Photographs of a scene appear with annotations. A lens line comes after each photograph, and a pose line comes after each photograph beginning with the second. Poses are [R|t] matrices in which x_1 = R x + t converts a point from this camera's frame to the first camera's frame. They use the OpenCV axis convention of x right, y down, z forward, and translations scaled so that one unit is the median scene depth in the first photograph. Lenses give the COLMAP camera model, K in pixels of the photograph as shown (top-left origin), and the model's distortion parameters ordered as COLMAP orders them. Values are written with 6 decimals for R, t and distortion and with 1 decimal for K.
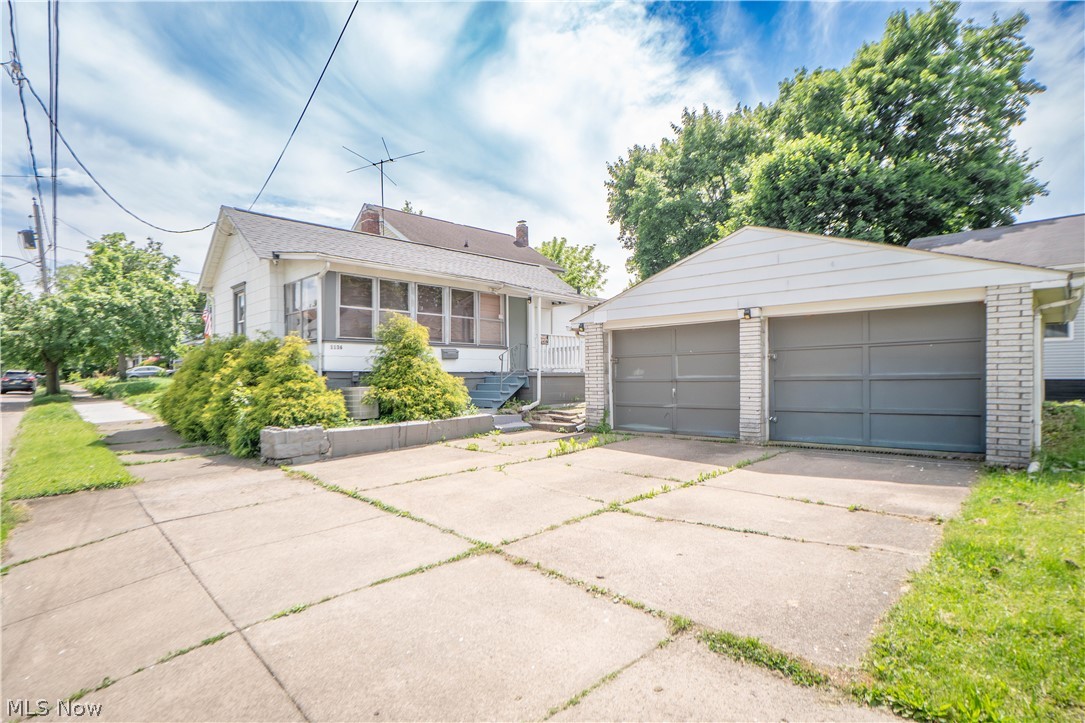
lens RADIAL K [[498.2, 0, 543.0], [0, 498.2, 370.0], [0, 0, 1]] dist [-0.010341, 0.000055]
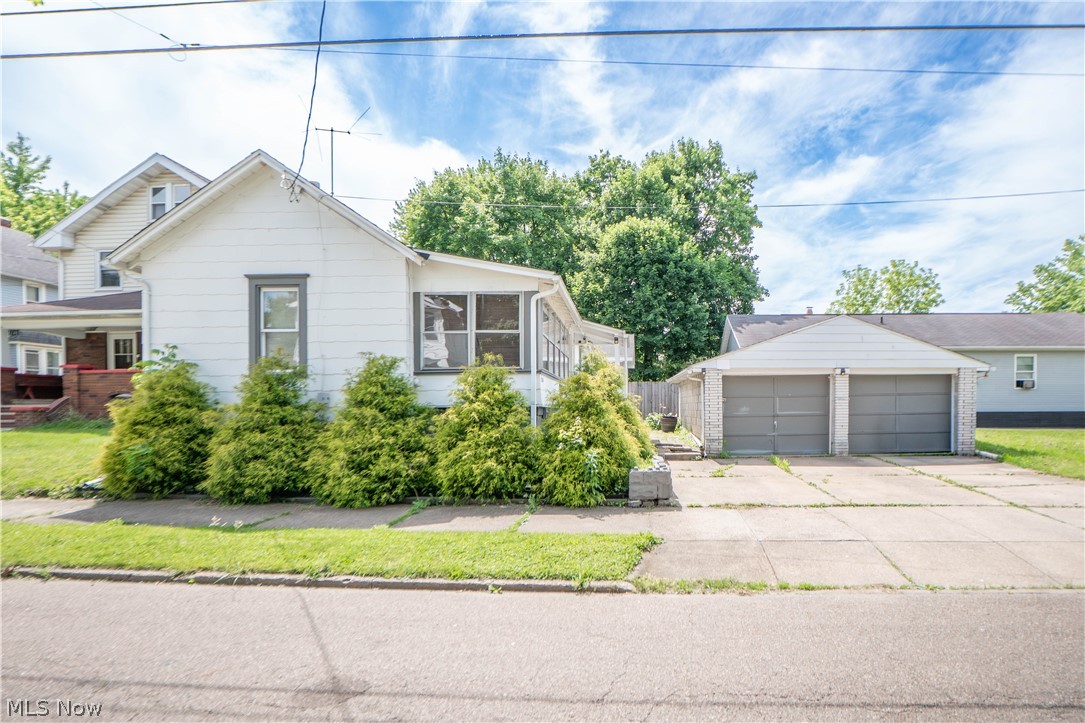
lens RADIAL K [[559.2, 0, 539.4], [0, 559.2, 406.4], [0, 0, 1]] dist [0.000281, 0.000869]
pose [[0.746224, 0.007698, 0.665651, -1.282470], [-0.008649, 0.999961, -0.001869, 0.004919], [-0.665639, -0.004362, 0.746261, 0.303375]]
